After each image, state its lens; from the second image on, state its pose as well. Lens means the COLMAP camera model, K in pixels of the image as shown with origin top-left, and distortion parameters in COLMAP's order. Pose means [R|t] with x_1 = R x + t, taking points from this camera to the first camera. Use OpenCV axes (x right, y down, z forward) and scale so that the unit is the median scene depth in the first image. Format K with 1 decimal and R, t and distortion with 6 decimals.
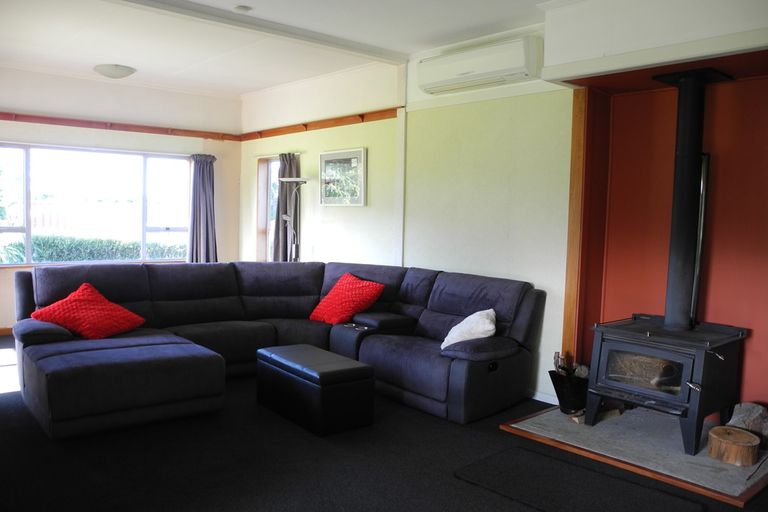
lens RADIAL K [[610.3, 0, 383.2], [0, 610.3, 252.4], [0, 0, 1]] dist [-0.162046, 0.127297]
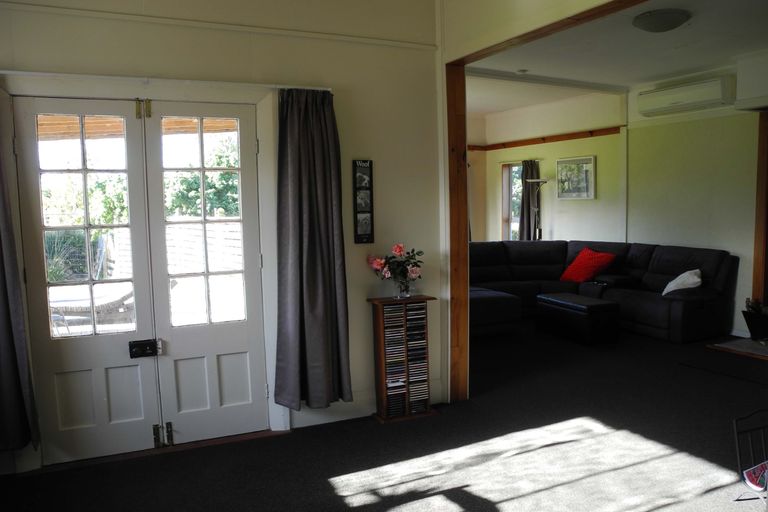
lens RADIAL K [[610.3, 0, 383.2], [0, 610.3, 252.4], [0, 0, 1]] dist [-0.162046, 0.127297]
pose [[0.958840, -0.010480, -0.283755, -0.121535], [0.014487, 0.999823, 0.012026, 0.022916], [0.283578, -0.015641, 0.958821, -0.472177]]
